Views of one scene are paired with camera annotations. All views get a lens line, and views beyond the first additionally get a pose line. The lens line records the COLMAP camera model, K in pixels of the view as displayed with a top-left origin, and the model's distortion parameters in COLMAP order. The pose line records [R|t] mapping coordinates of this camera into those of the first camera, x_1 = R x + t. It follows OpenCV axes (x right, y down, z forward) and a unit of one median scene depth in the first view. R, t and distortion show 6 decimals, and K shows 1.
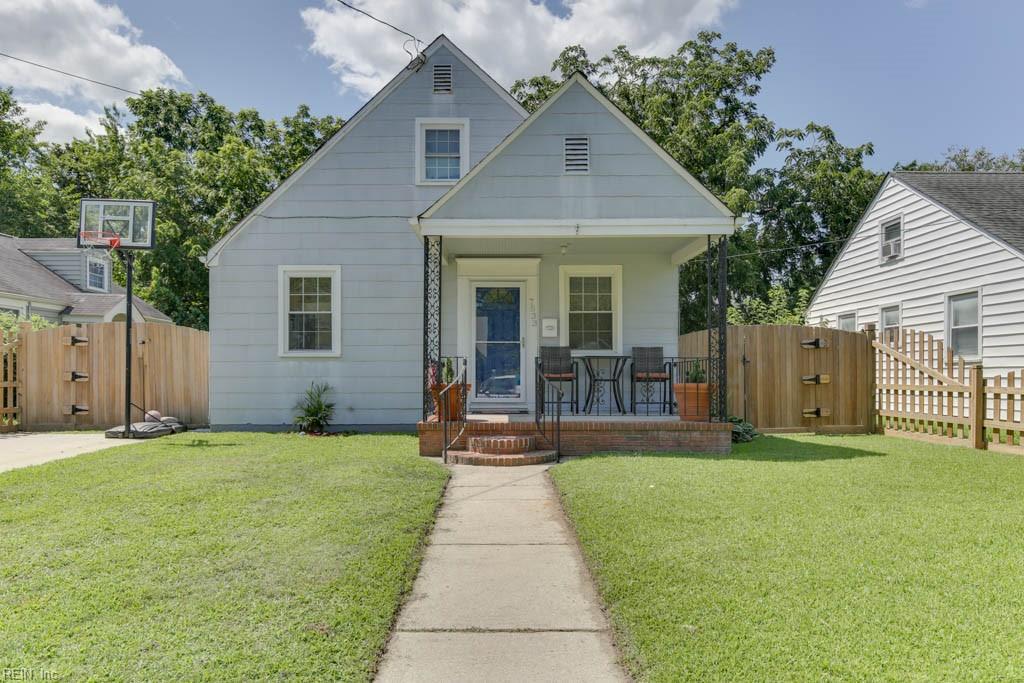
lens RADIAL K [[609.2, 0, 510.5], [0, 609.2, 369.5], [0, 0, 1]] dist [-0.008522, -0.001393]
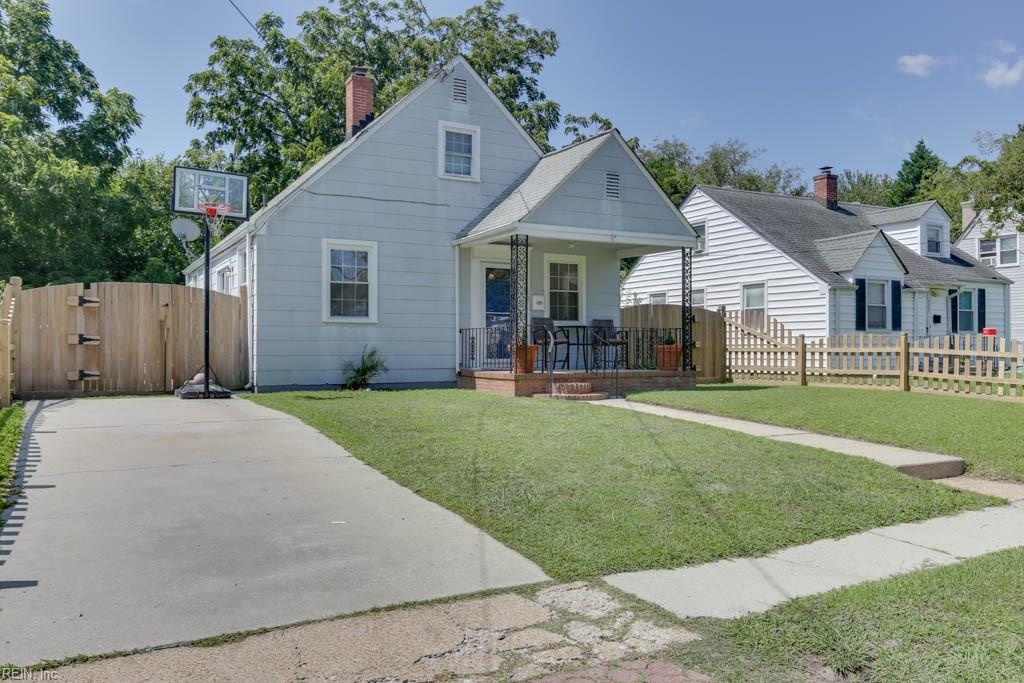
lens RADIAL K [[771.1, 0, 512.0], [0, 771.1, 341.5], [0, 0, 1]] dist [0.008094, 0.000904]
pose [[0.879935, 0.004367, 0.475075, -0.734141], [-0.004403, 0.999990, -0.001037, 0.013713], [-0.475074, -0.001179, 0.879945, -0.374694]]
